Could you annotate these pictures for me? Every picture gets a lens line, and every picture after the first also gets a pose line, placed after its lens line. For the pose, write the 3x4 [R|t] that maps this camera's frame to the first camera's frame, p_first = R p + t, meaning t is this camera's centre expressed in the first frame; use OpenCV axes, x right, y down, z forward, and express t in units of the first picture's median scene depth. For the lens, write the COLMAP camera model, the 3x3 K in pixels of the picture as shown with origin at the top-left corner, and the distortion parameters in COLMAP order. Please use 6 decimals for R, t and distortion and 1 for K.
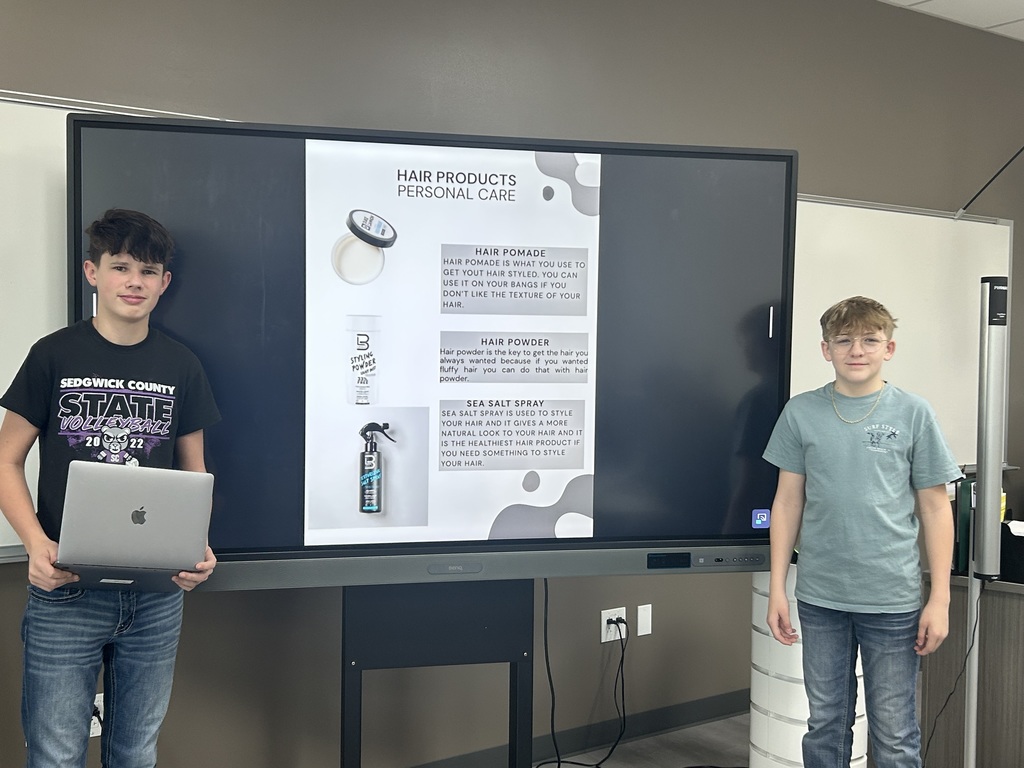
lens RADIAL K [[1159.0, 0, 512.8], [0, 1159.0, 378.4], [0, 0, 1]] dist [0.027510, 0.000000]
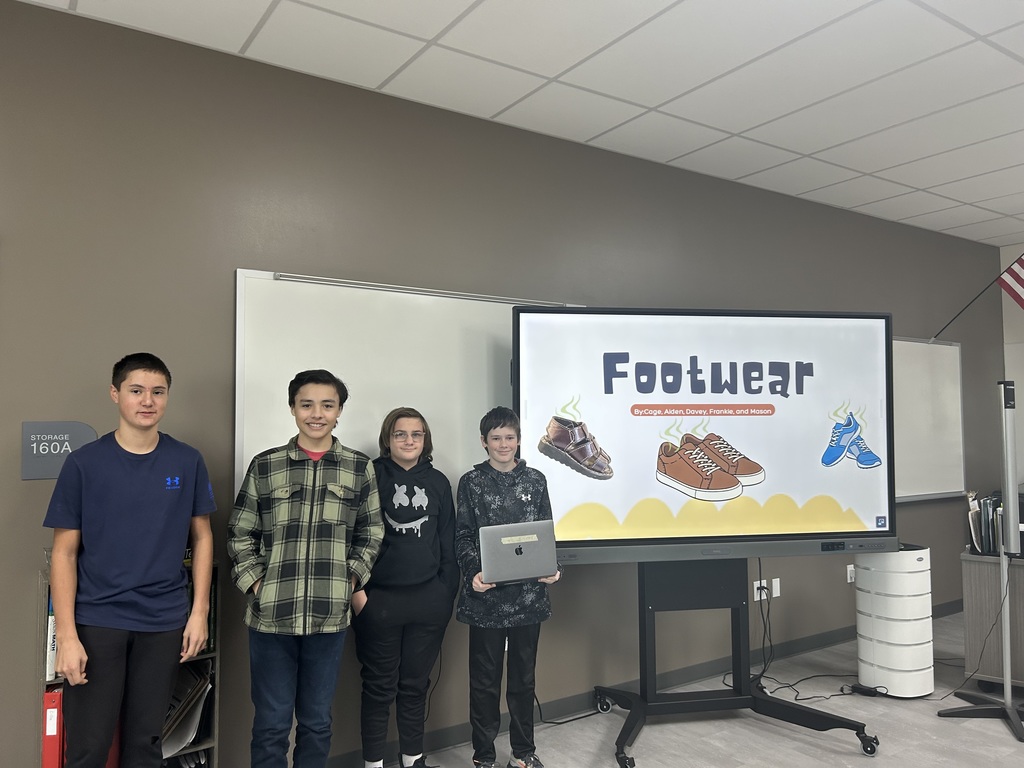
lens RADIAL K [[769.4, 0, 507.5], [0, 769.4, 384.6], [0, 0, 1]] dist [0.019945, -0.019831]
pose [[0.999057, -0.020455, -0.038294, -0.283486], [0.017360, 0.996686, -0.079471, -0.002338], [0.039793, 0.078732, 0.996101, -0.185327]]
